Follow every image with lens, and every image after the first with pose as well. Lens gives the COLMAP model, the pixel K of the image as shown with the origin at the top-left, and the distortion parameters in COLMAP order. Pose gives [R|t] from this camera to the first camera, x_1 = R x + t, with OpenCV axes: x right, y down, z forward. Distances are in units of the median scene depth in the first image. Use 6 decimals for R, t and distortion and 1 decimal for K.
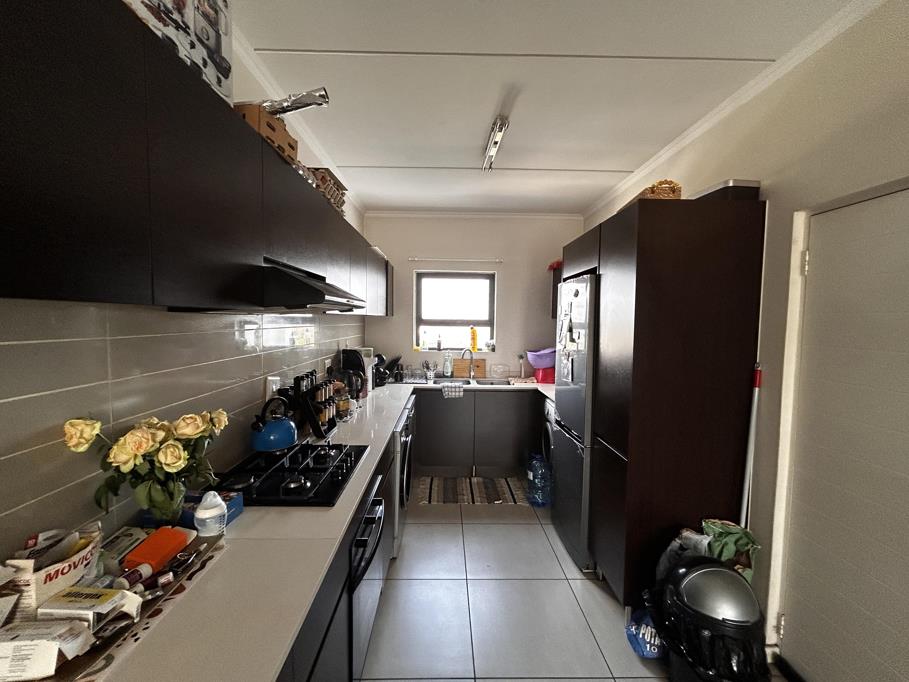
lens RADIAL K [[363.4, 0, 454.5], [0, 363.4, 341.0], [0, 0, 1]] dist [-0.000722, 0.000027]
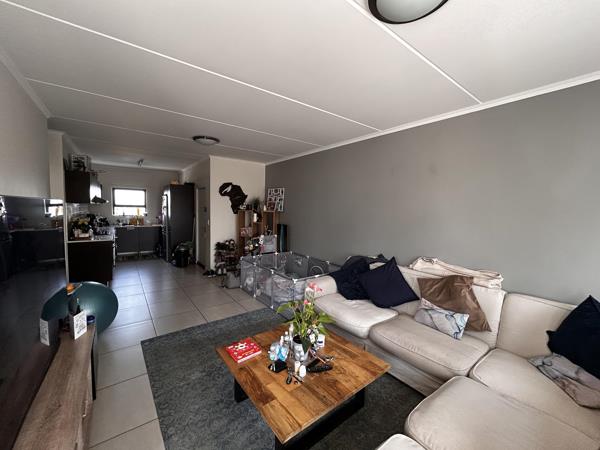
lens RADIAL K [[239.9, 0, 300.0], [0, 239.9, 225.0], [0, 0, 1]] dist [-0.000722, 0.000027]
pose [[0.813837, -0.032063, 0.580208, -0.012914], [0.020703, 0.999443, 0.026192, 0.087125], [-0.580725, -0.009304, 0.814047, -1.497159]]
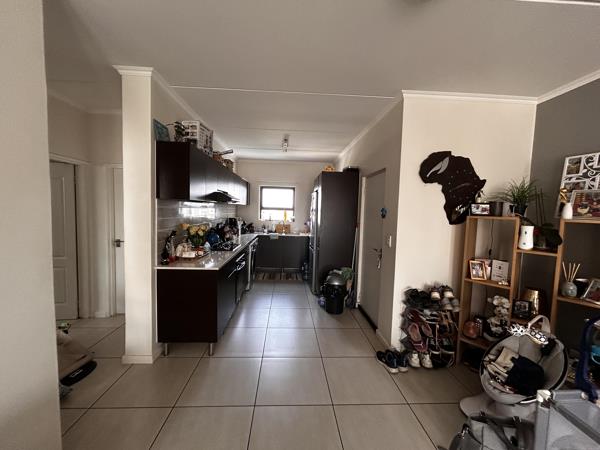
lens RADIAL K [[239.9, 0, 300.0], [0, 239.9, 225.0], [0, 0, 1]] dist [-0.000722, 0.000027]
pose [[0.999396, 0.014054, 0.031796, 0.112279], [-0.014209, 0.999888, 0.004653, 0.049185], [-0.031727, -0.005102, 0.999484, -0.581504]]
